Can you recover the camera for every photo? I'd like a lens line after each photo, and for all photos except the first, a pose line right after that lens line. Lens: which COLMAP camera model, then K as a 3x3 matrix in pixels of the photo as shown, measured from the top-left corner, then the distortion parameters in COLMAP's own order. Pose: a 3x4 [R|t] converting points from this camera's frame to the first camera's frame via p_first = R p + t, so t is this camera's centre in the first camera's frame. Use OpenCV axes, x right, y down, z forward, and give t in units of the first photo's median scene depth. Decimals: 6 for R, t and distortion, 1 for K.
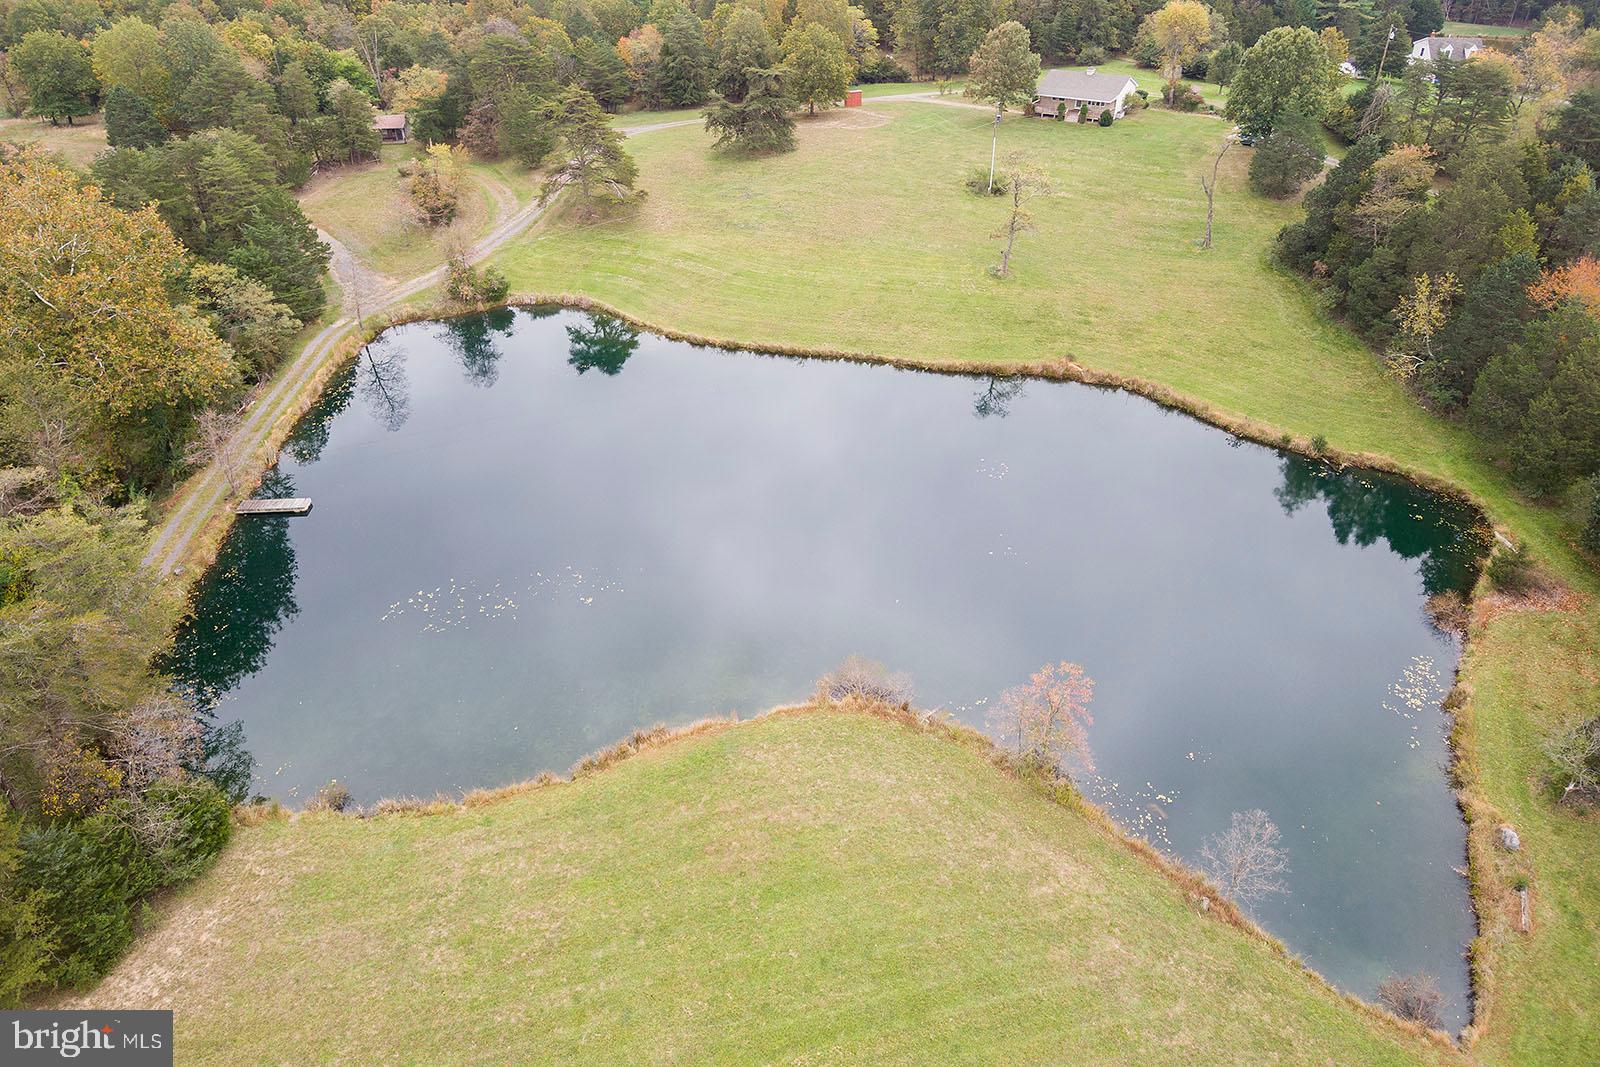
lens RADIAL K [[954.8, 0, 782.8], [0, 954.8, 476.8], [0, 0, 1]] dist [0.090513, -0.121611]
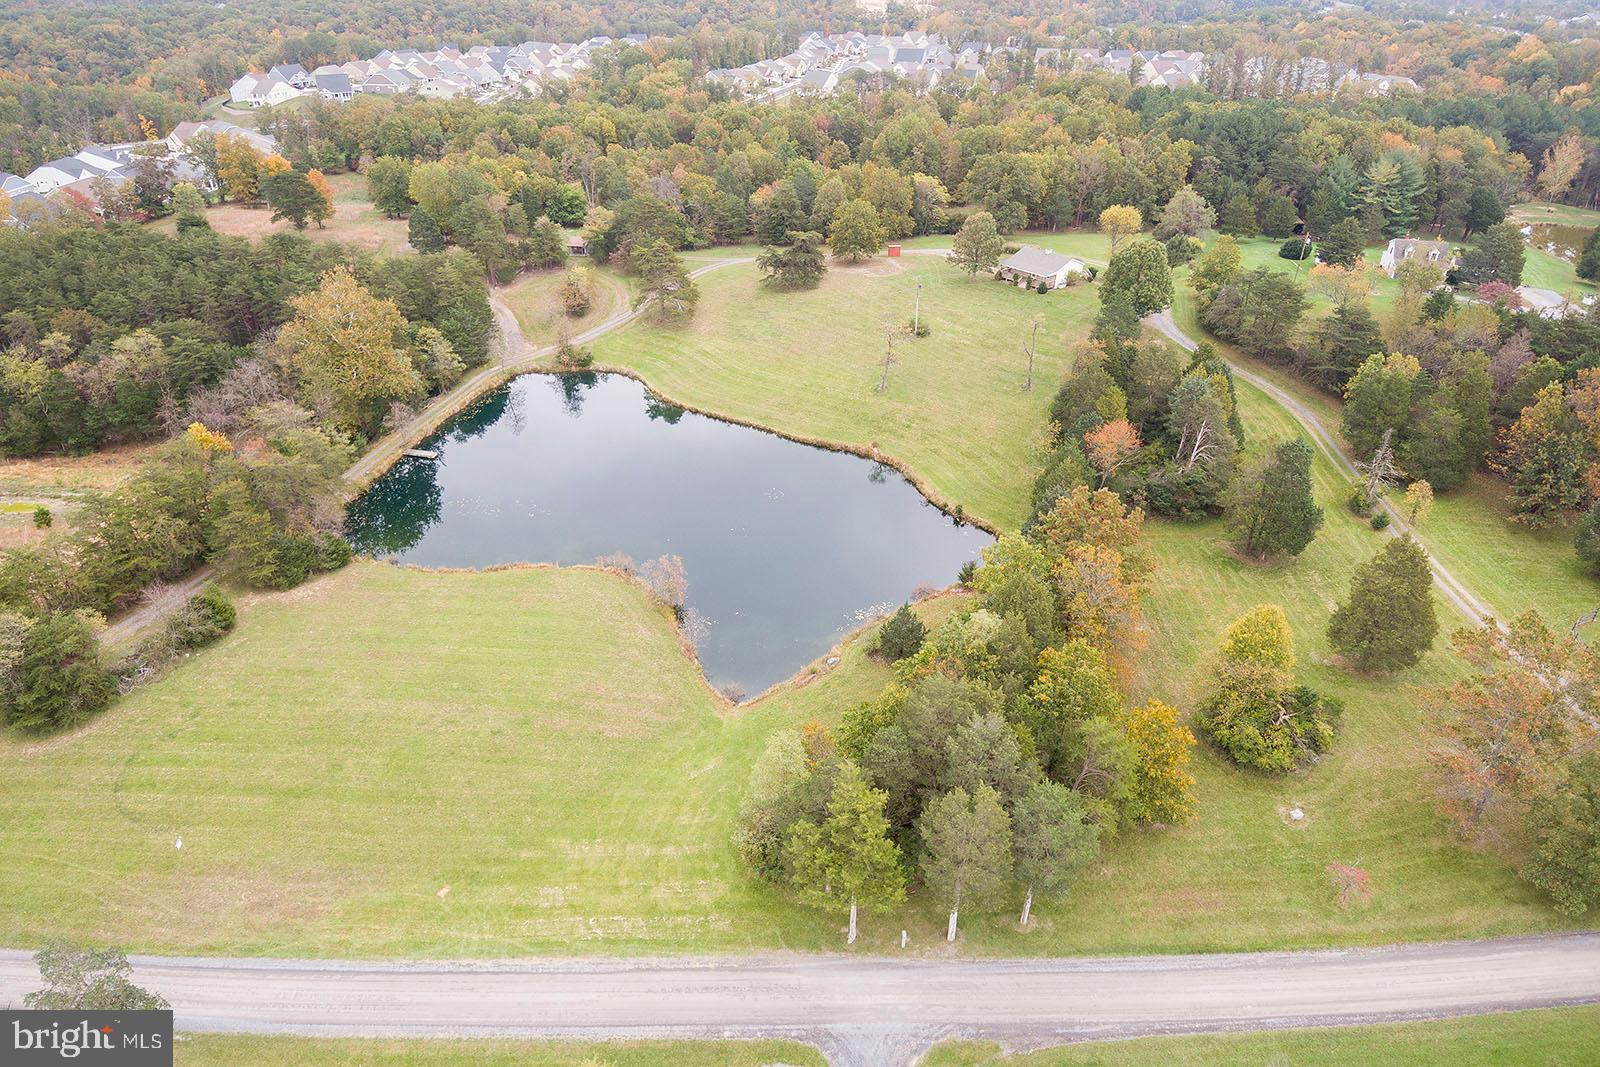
lens RADIAL K [[954.0, 0, 784.5], [0, 954.0, 560.5], [0, 0, 1]] dist [0.092501, -0.122206]
pose [[0.951796, 0.172548, -0.253598, 0.531253], [-0.171952, 0.984796, 0.024691, 0.049304], [0.254003, 0.020105, 0.966994, -0.533519]]
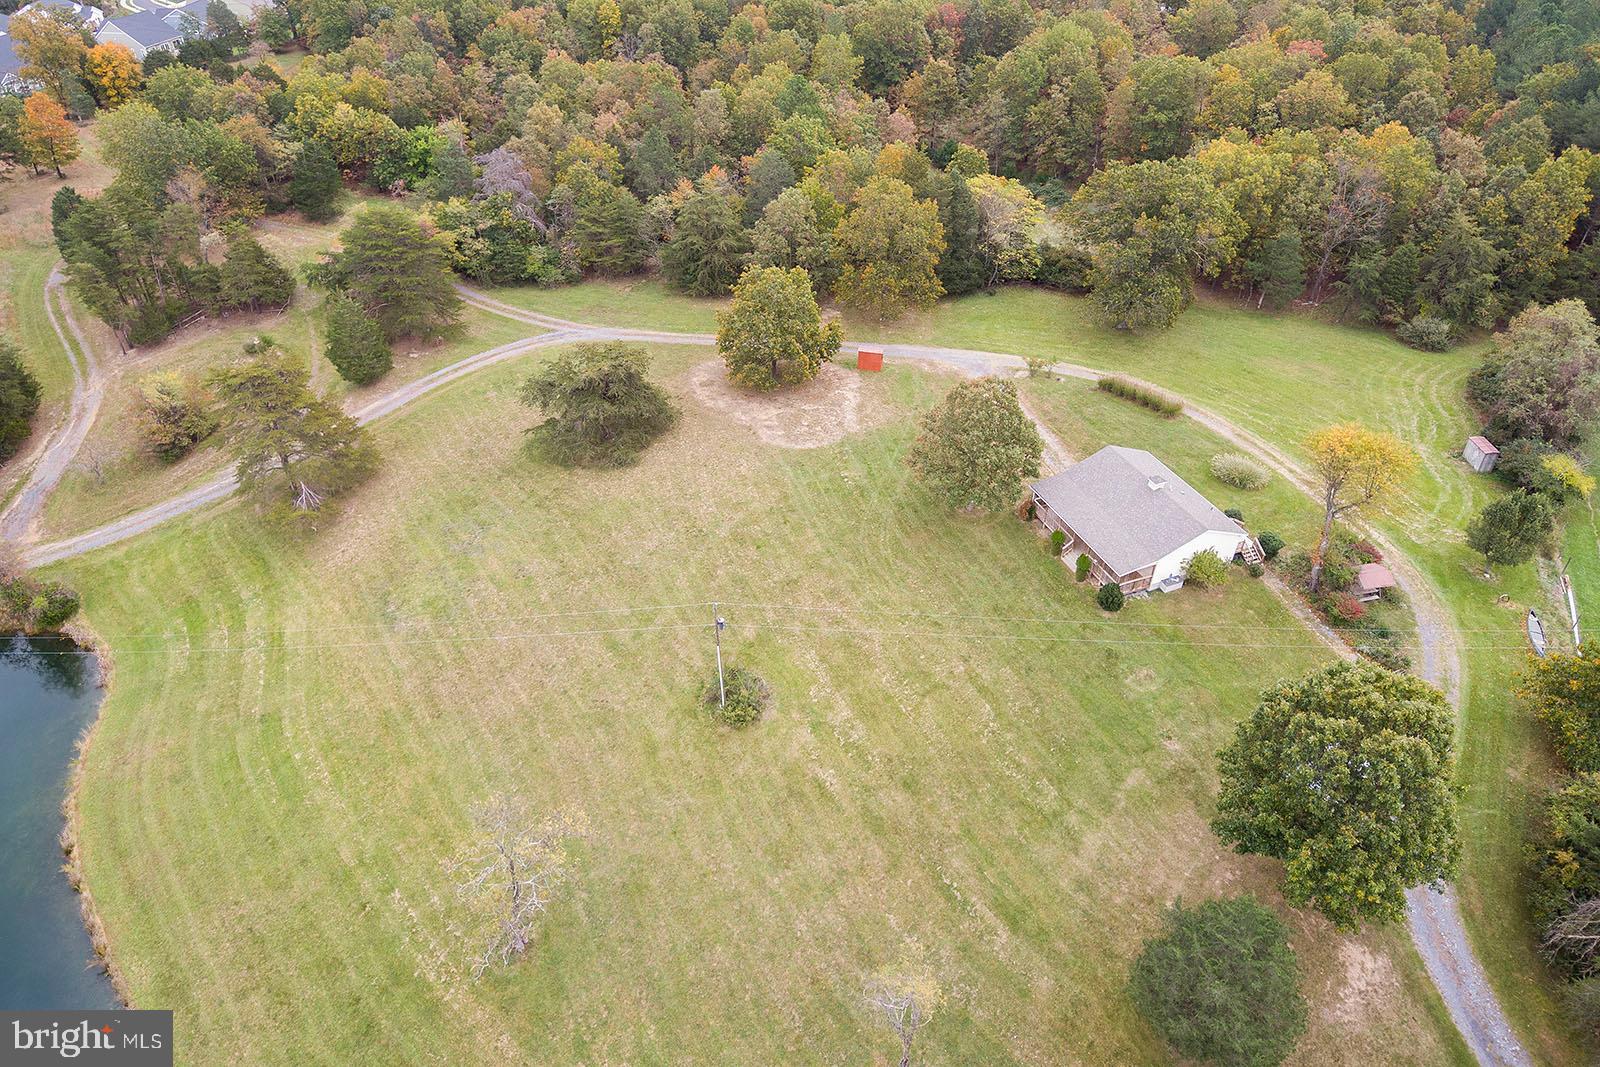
lens RADIAL K [[960.8, 0, 802.9], [0, 960.8, 466.8], [0, 0, 1]] dist [0.079461, -0.102891]
pose [[0.838849, 0.330439, -0.432599, 0.531735], [-0.297354, 0.943797, 0.144319, -0.619001], [0.455974, 0.007573, 0.889961, 0.593845]]
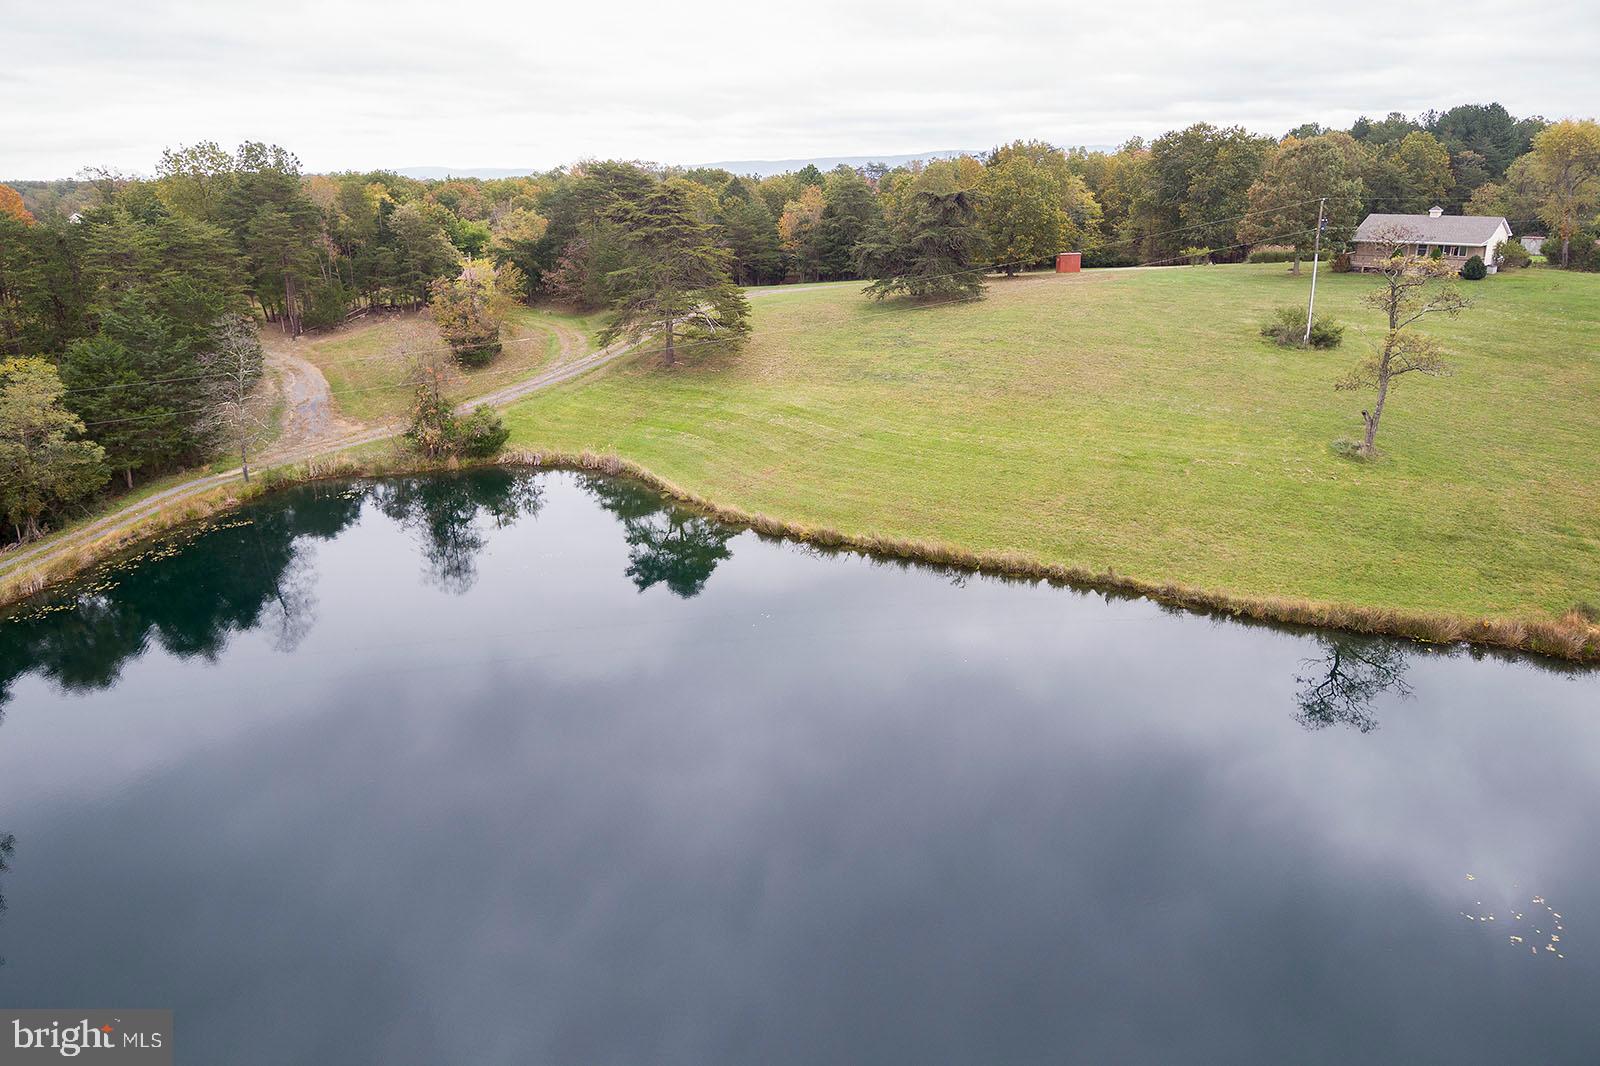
lens RADIAL K [[954.8, 0, 782.8], [0, 954.8, 476.3], [0, 0, 1]] dist [0.090513, -0.121611]
pose [[0.977741, 0.053506, -0.202877, 0.025723], [-0.104859, 0.962132, -0.251607, -0.032842], [0.181732, 0.267280, 0.946327, 0.455023]]
